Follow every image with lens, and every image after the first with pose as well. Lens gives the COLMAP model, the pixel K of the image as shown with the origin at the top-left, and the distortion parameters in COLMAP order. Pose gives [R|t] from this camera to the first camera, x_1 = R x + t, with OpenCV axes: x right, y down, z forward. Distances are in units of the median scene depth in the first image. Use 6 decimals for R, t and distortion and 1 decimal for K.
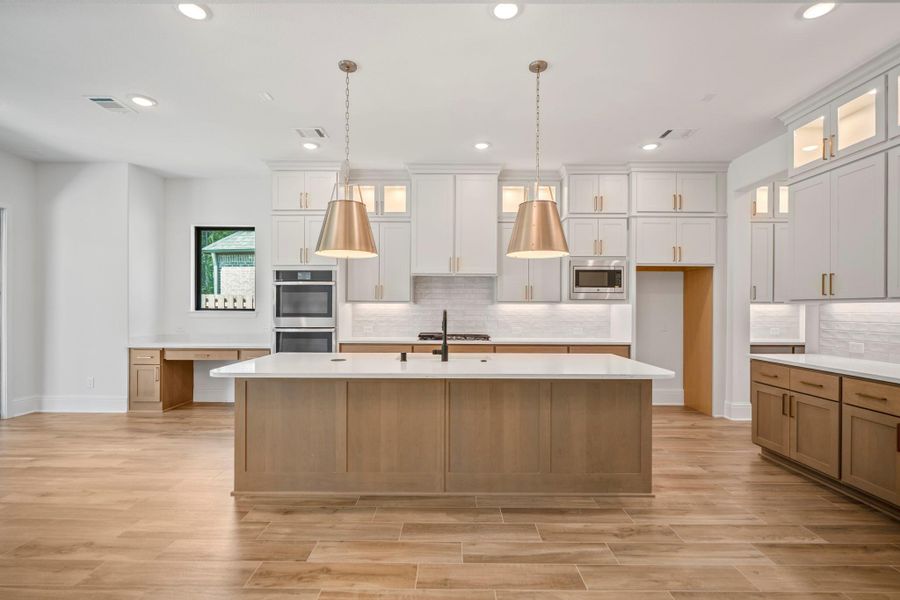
lens RADIAL K [[411.8, 0, 451.8], [0, 411.8, 308.7], [0, 0, 1]] dist [-0.001044, 0.000734]
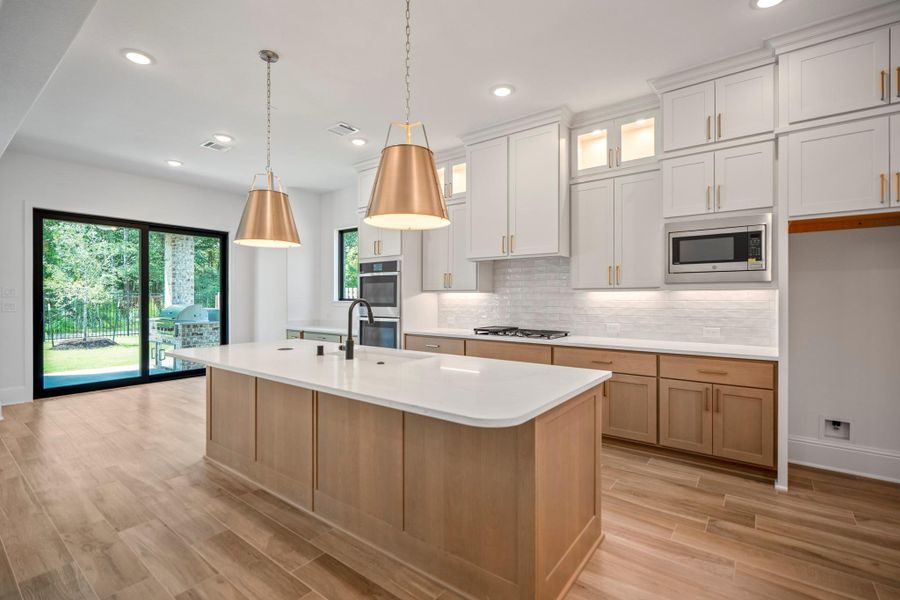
lens RADIAL K [[411.8, 0, 452.9], [0, 411.8, 298.1], [0, 0, 1]] dist [-0.001044, 0.000734]
pose [[0.798290, -0.002781, -0.602267, 0.417436], [0.000823, 0.999993, -0.003527, 0.002155], [0.602272, 0.002320, 0.798287, 0.278693]]
